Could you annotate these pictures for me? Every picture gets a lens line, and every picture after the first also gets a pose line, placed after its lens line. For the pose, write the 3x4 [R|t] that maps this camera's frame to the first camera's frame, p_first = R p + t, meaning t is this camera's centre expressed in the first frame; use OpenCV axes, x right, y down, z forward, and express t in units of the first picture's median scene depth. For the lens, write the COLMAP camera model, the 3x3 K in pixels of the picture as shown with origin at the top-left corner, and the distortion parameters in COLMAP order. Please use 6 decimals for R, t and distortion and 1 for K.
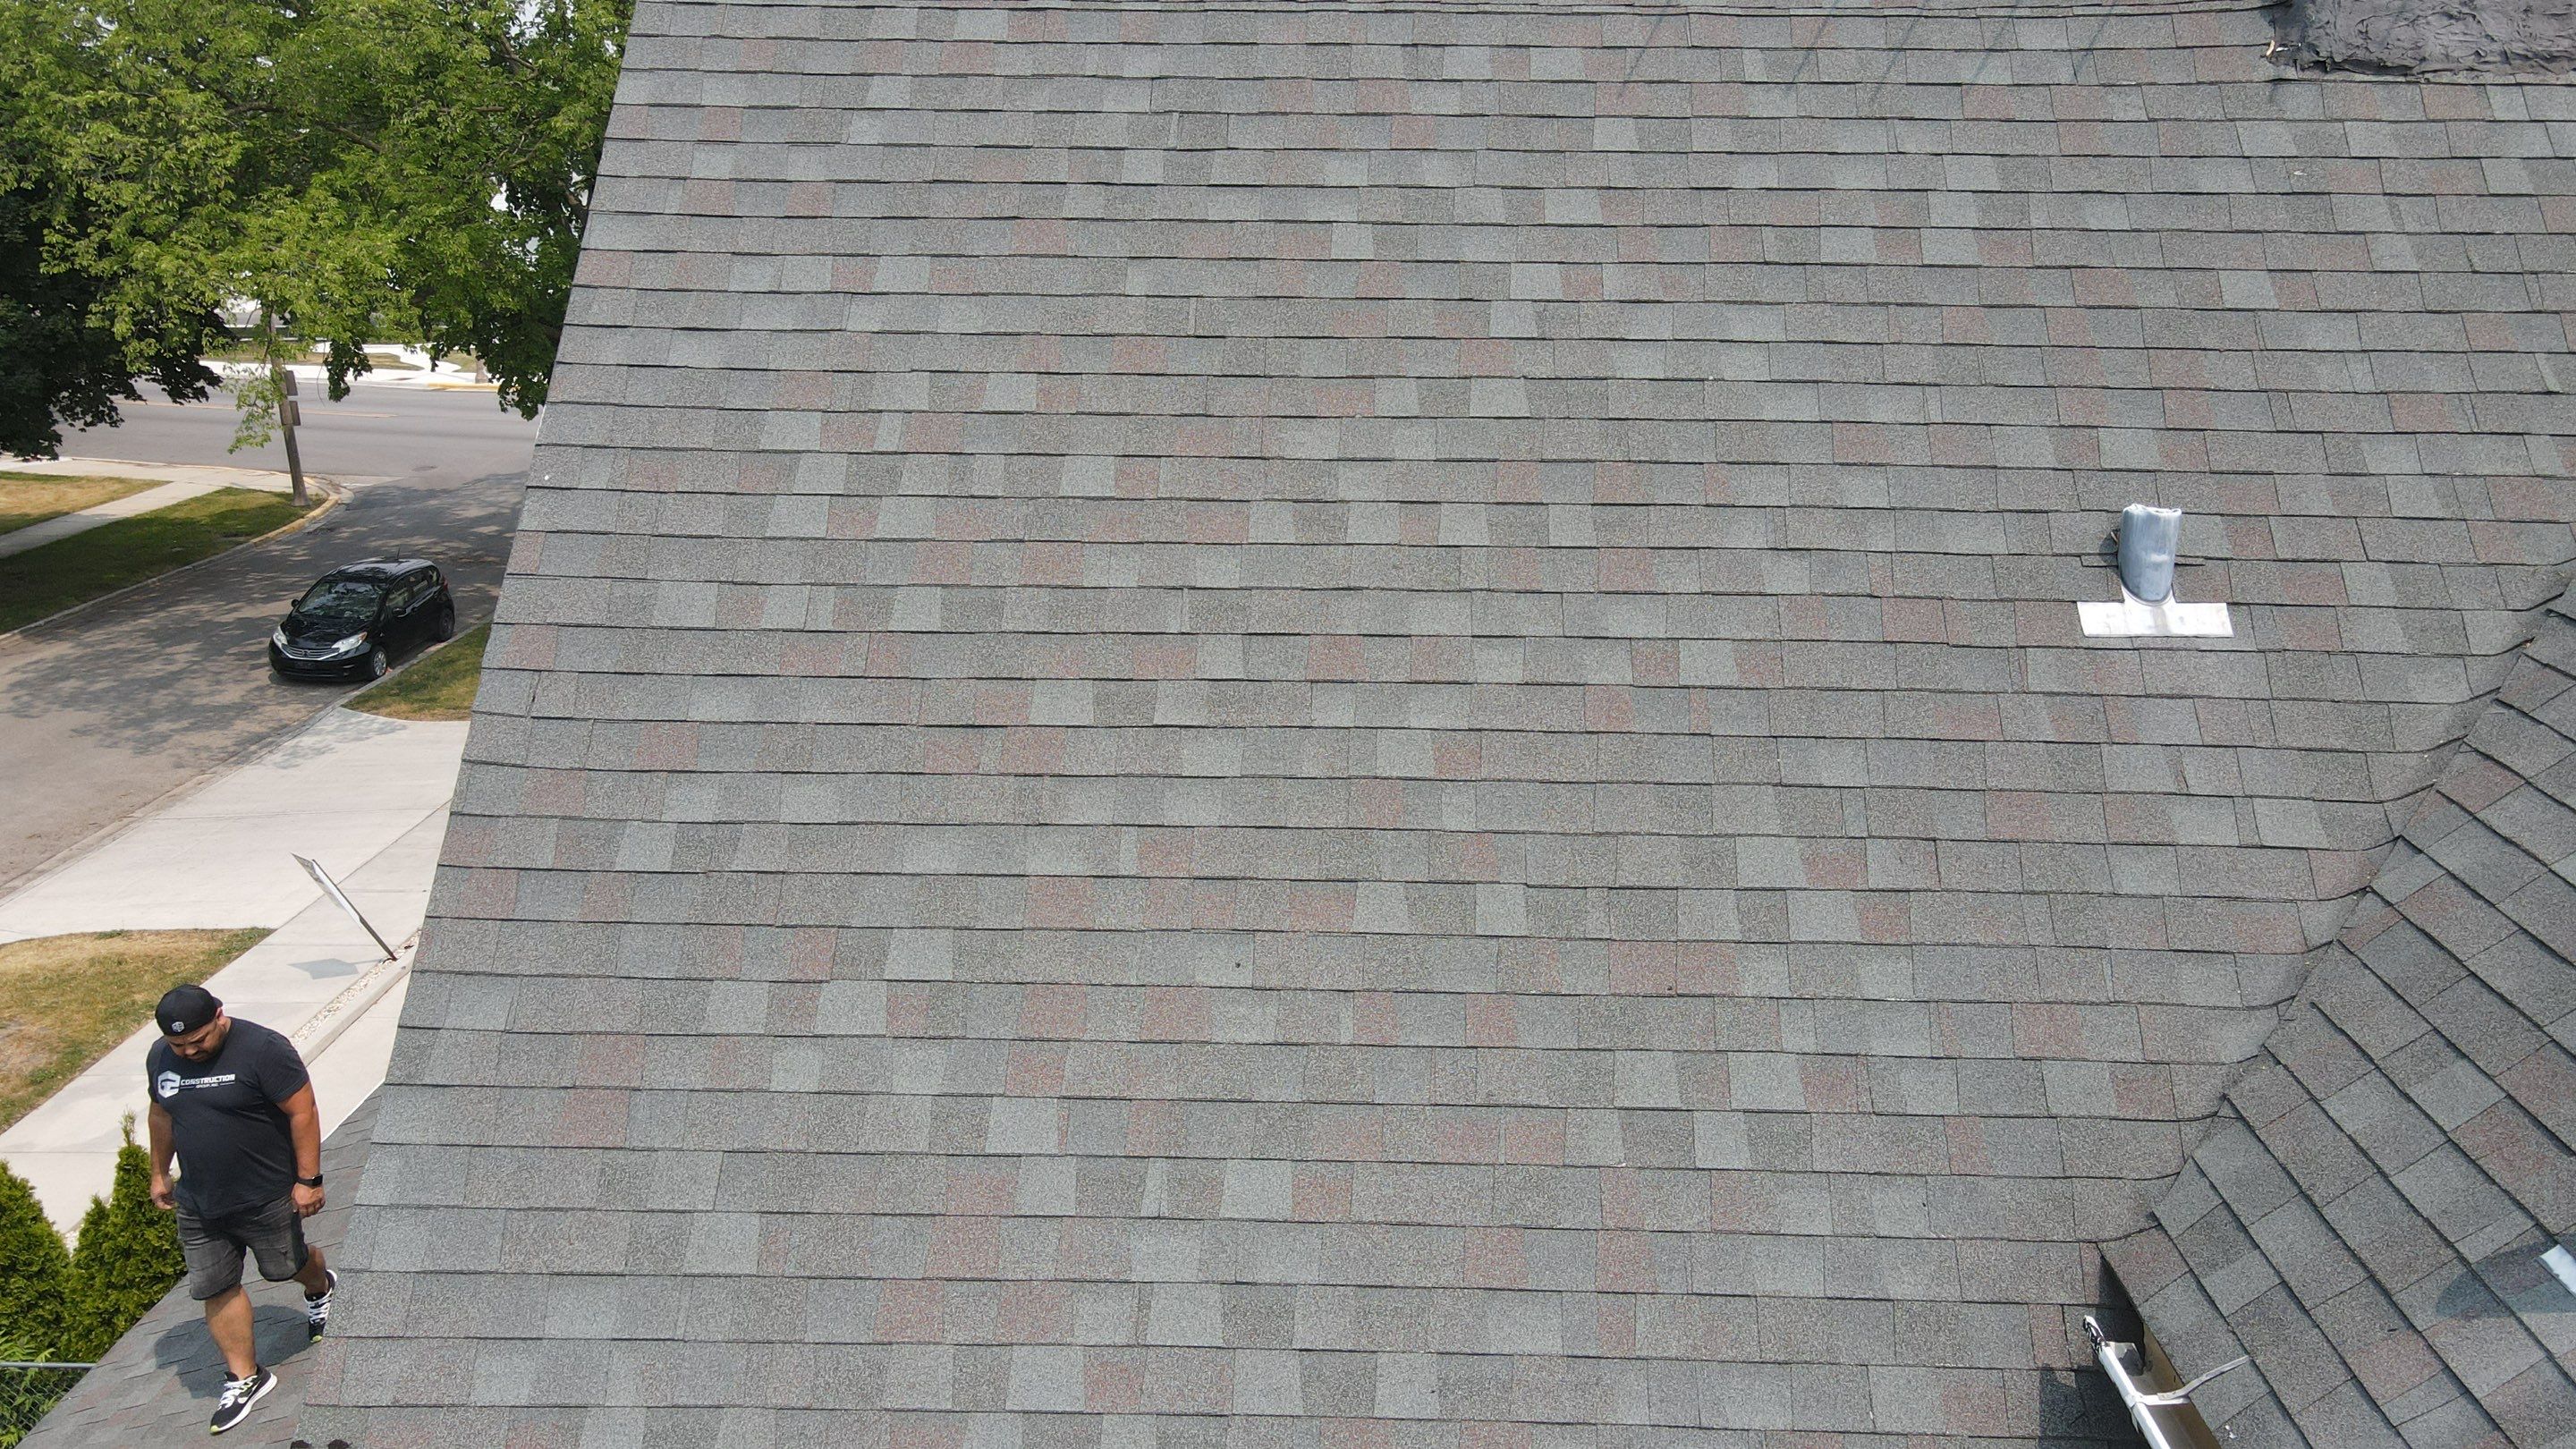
lens RADIAL K [[1913.3, 0, 1279.2], [0, 1913.3, 725.5], [0, 0, 1]] dist [-0.007059, 0.030898]
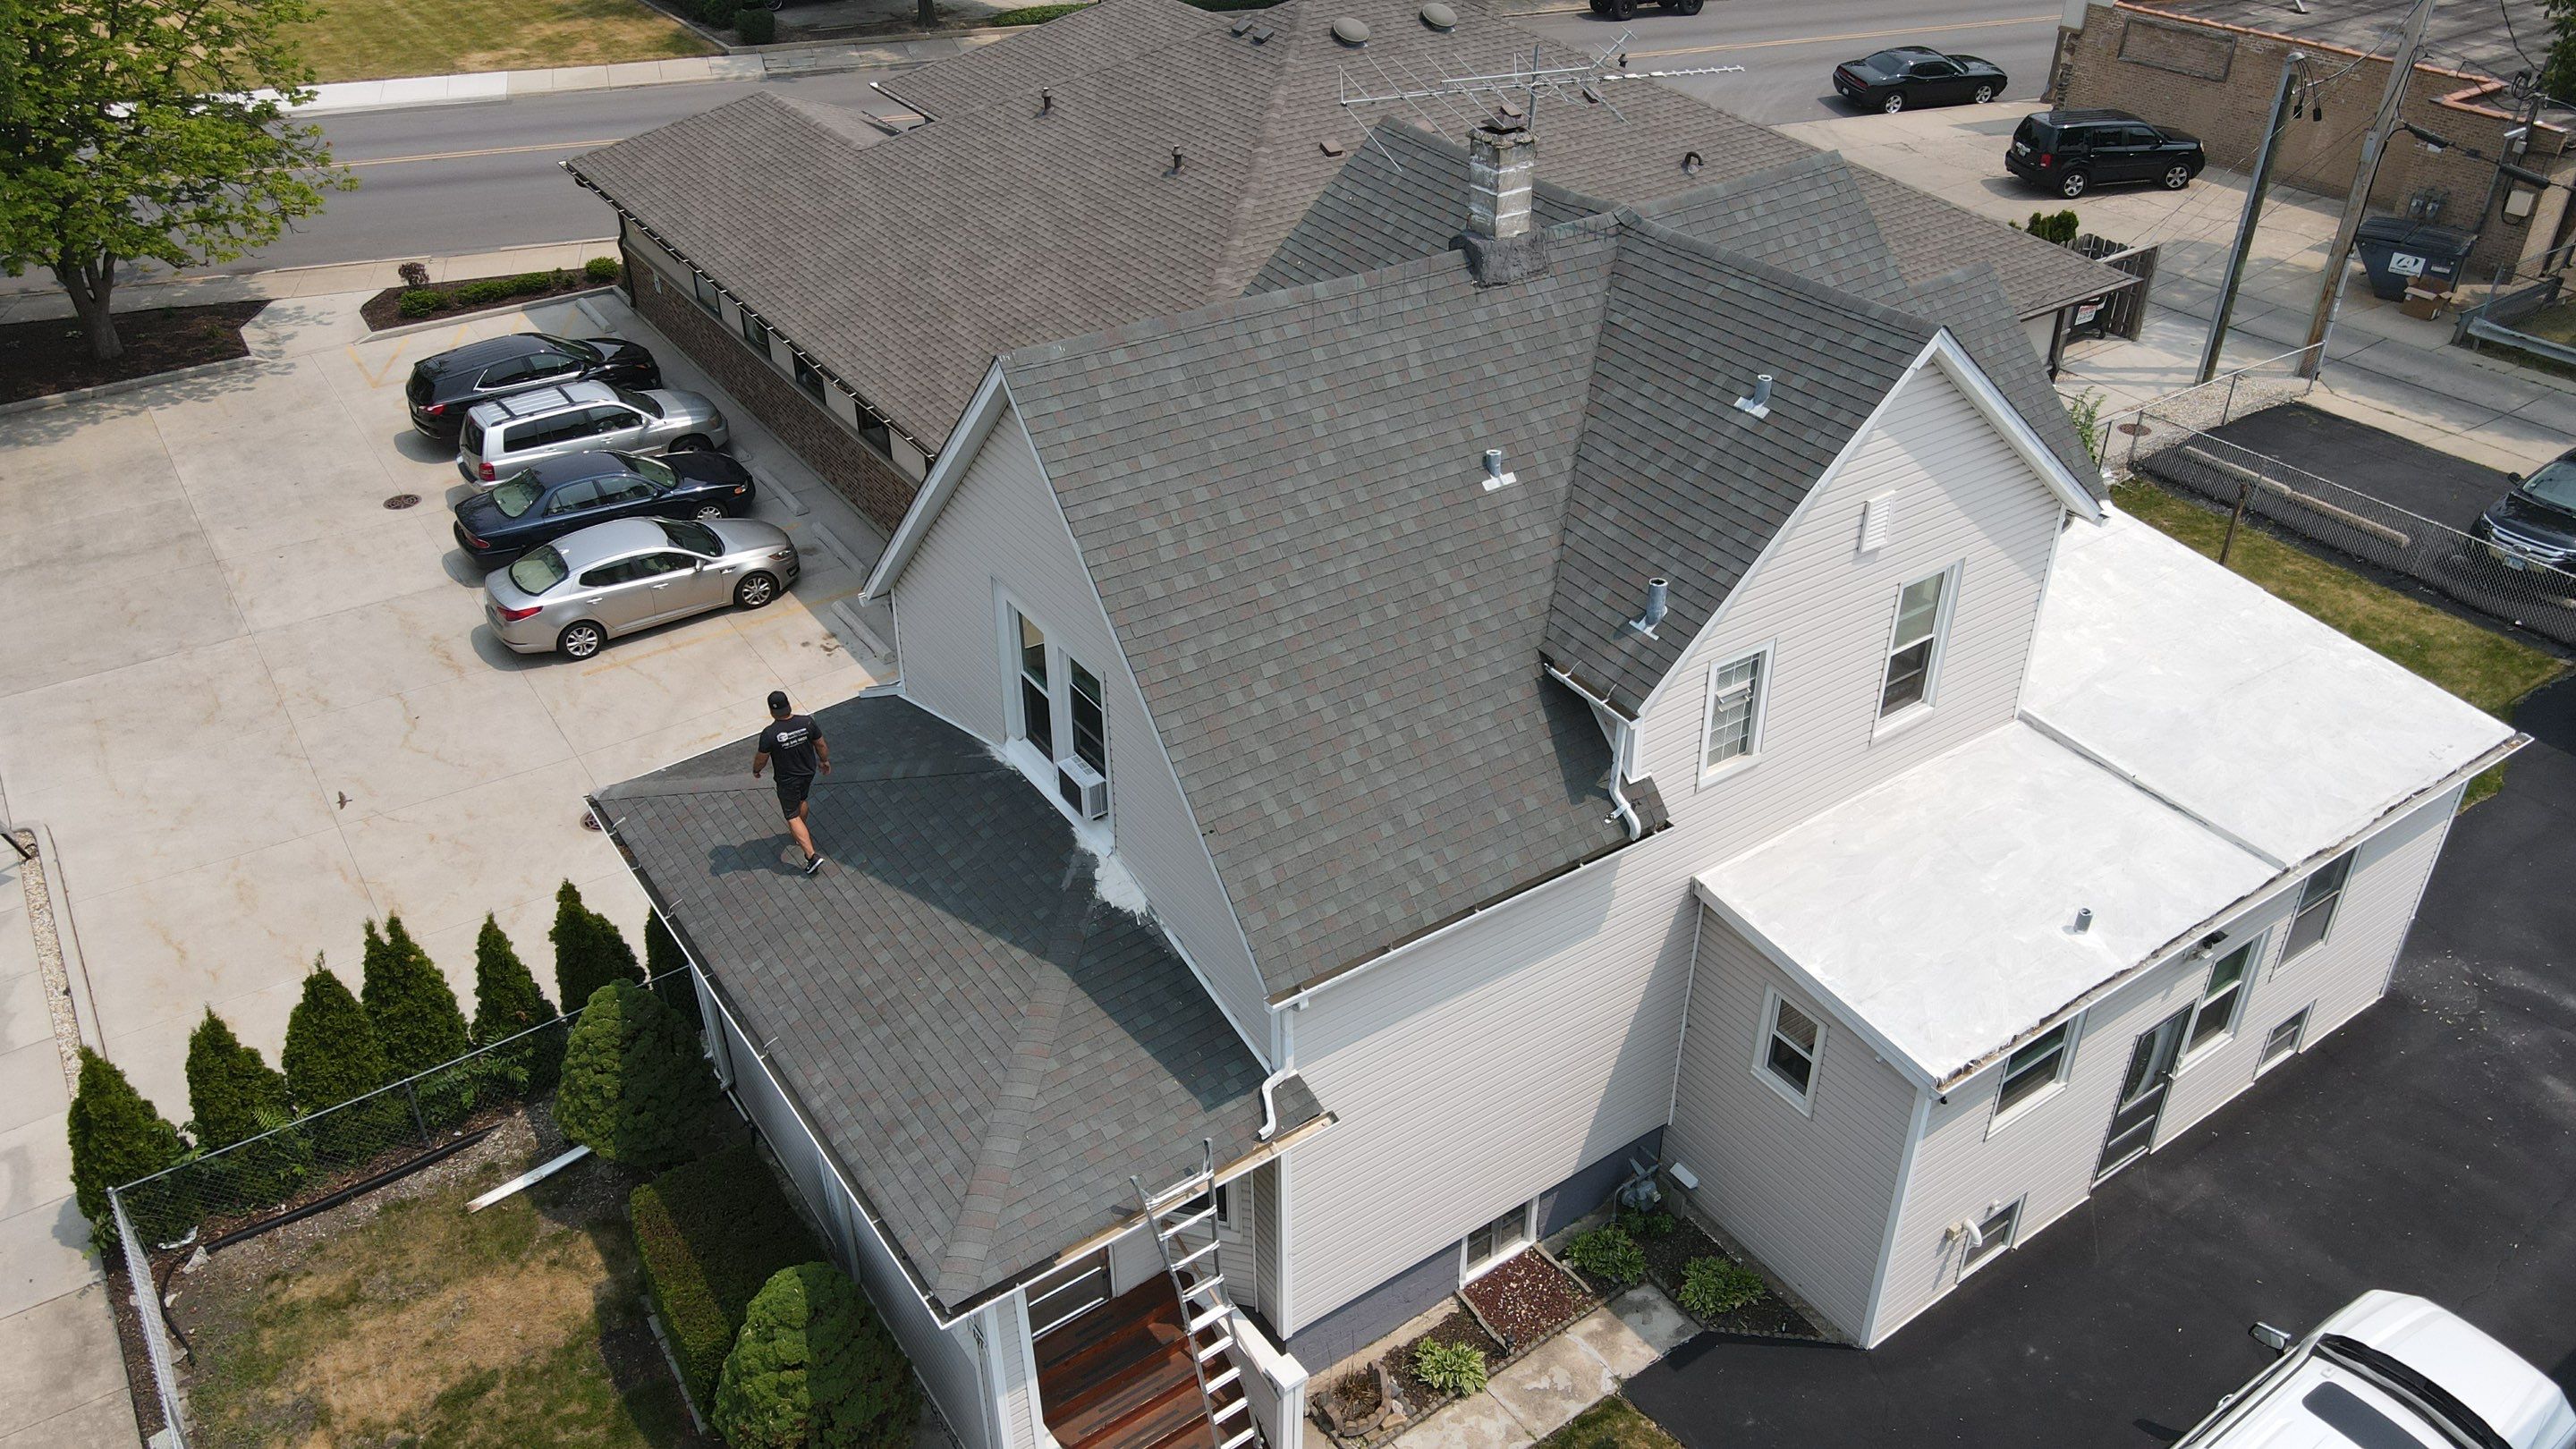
lens RADIAL K [[1913.3, 0, 1301.9], [0, 1913.3, 726.9], [0, 0, 1]] dist [-0.007059, 0.030898]
pose [[0.801733, -0.318274, 0.505891, -1.893387], [0.178986, 0.935429, 0.304857, -0.820903], [-0.570253, -0.153866, 0.806930, -1.856712]]
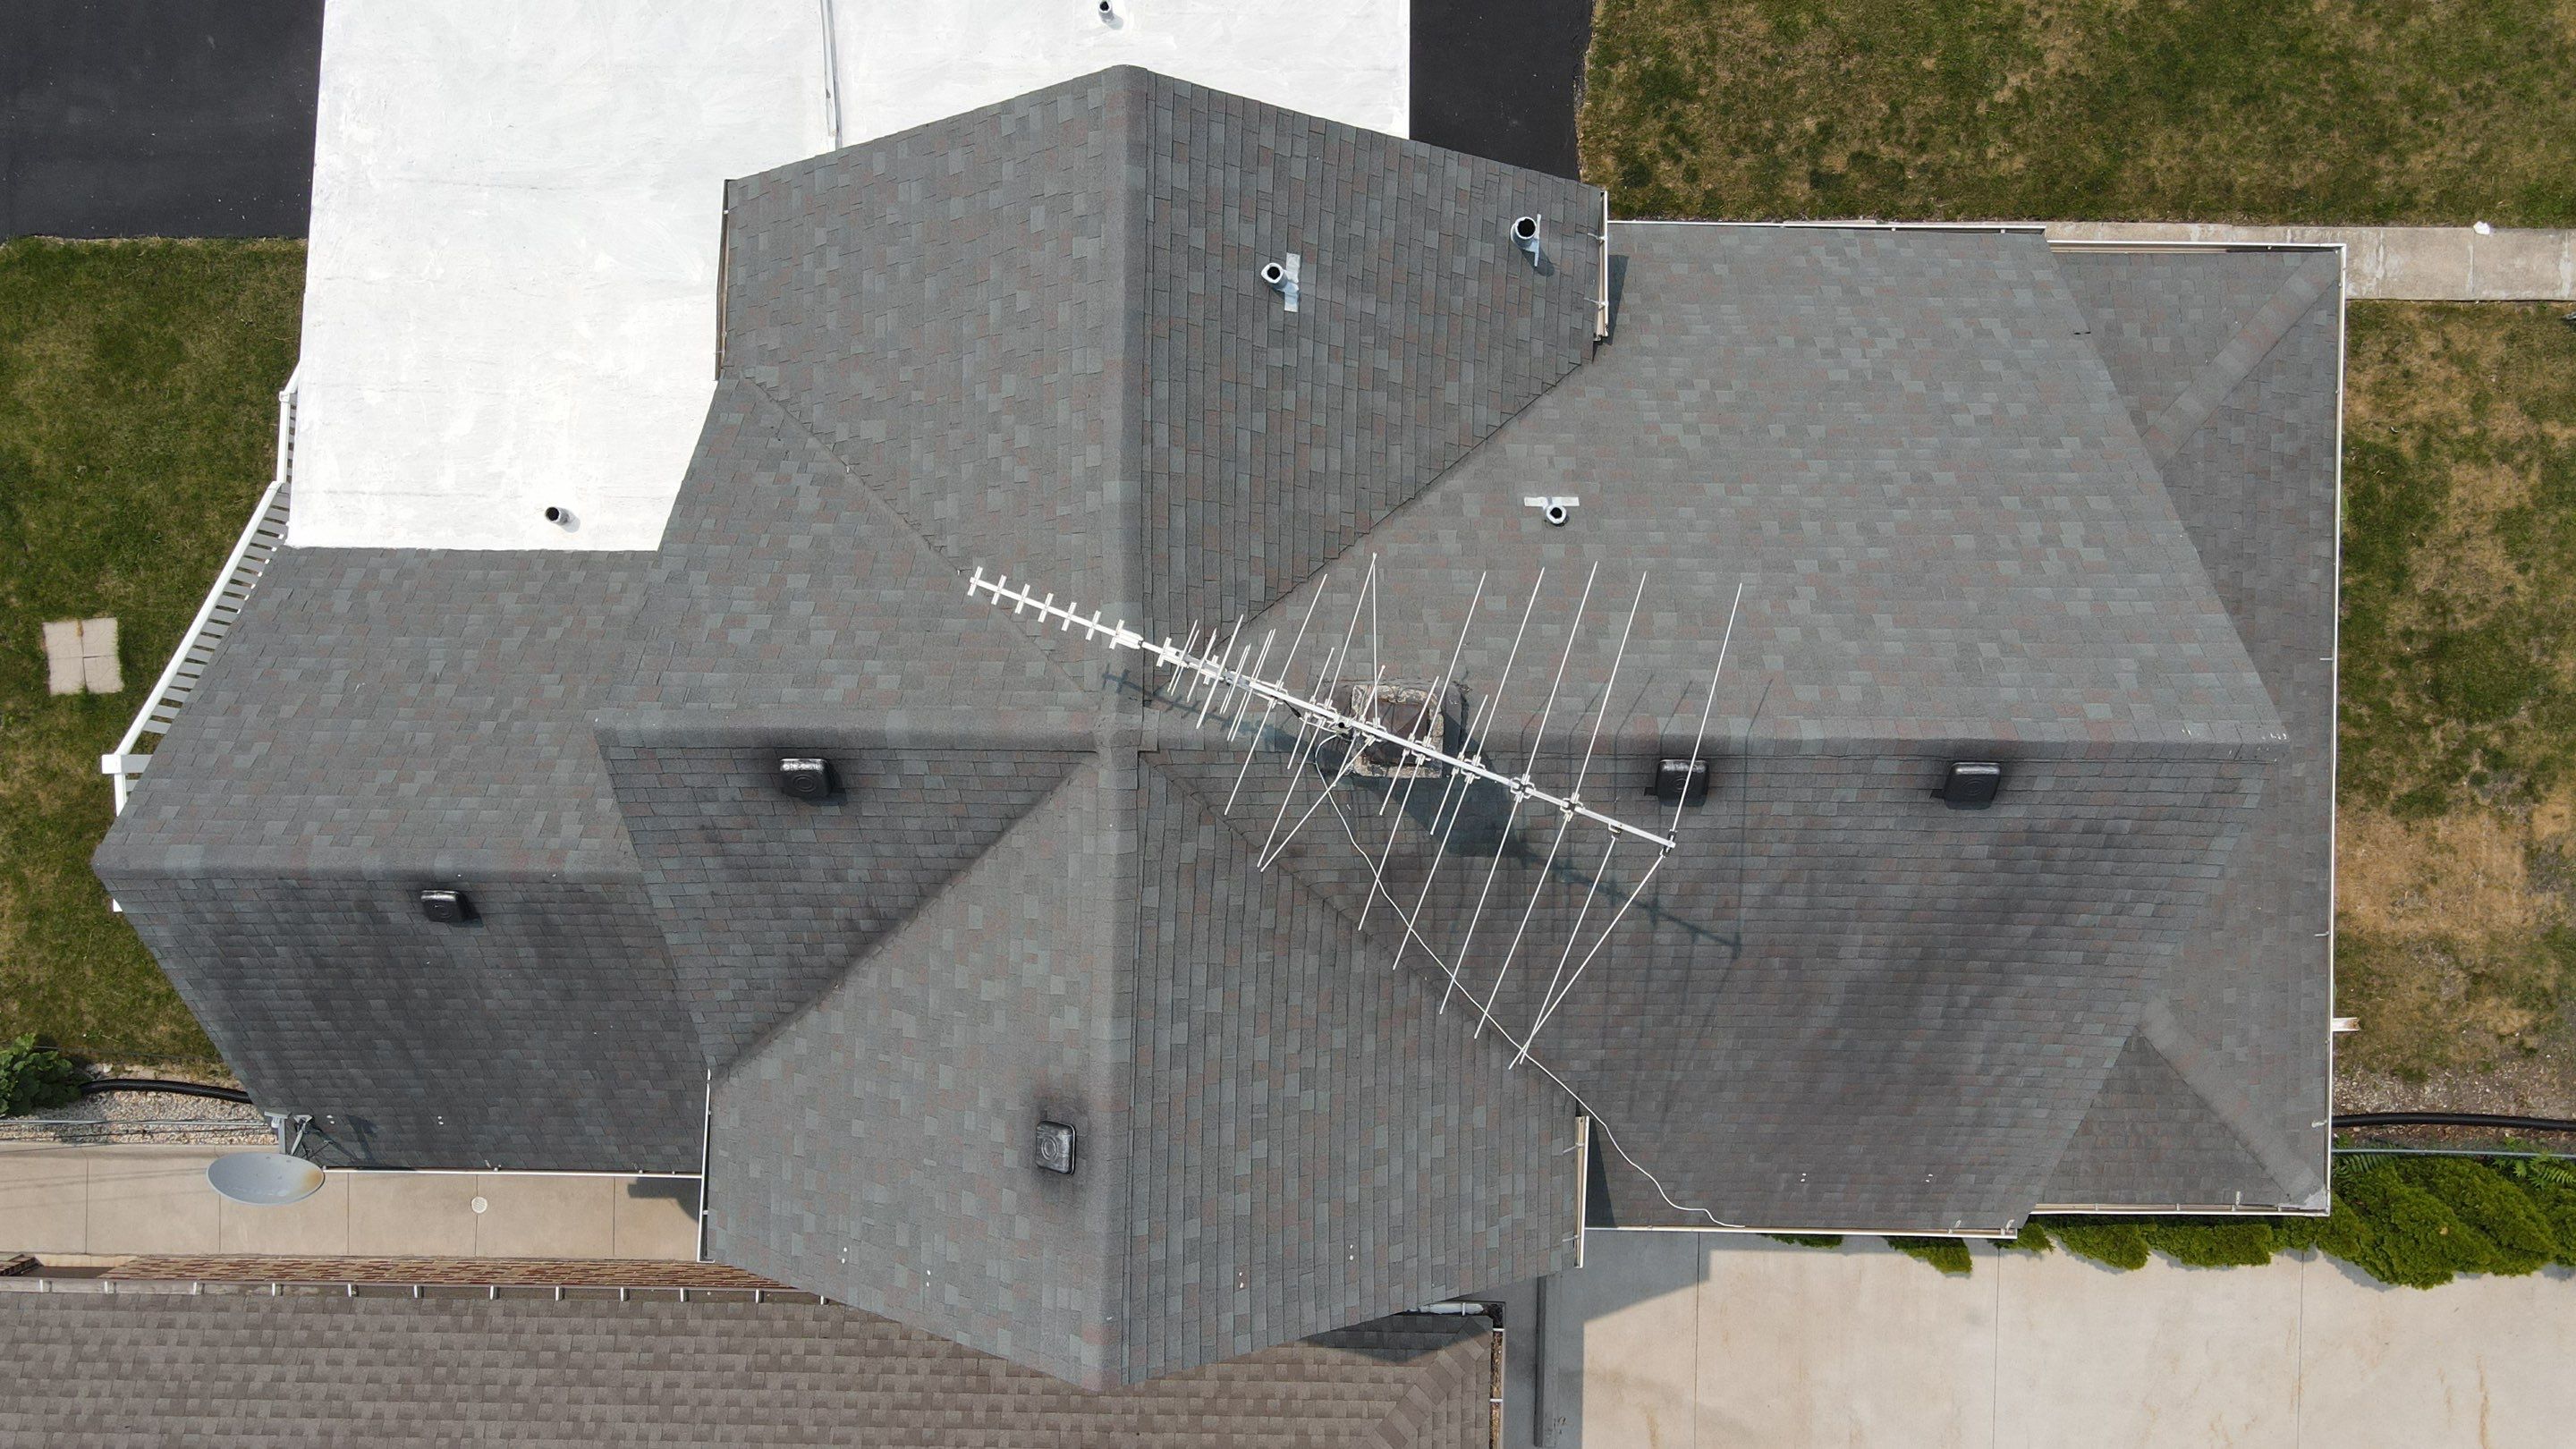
lens RADIAL K [[1913.3, 0, 1291.1], [0, 1913.3, 716.4], [0, 0, 1]] dist [-0.007059, 0.030898]
pose [[-0.999597, 0.020600, 0.019534, 0.801540], [0.012067, -0.314507, 0.949178, -2.814233], [0.025697, 0.949031, 0.314132, 0.434673]]
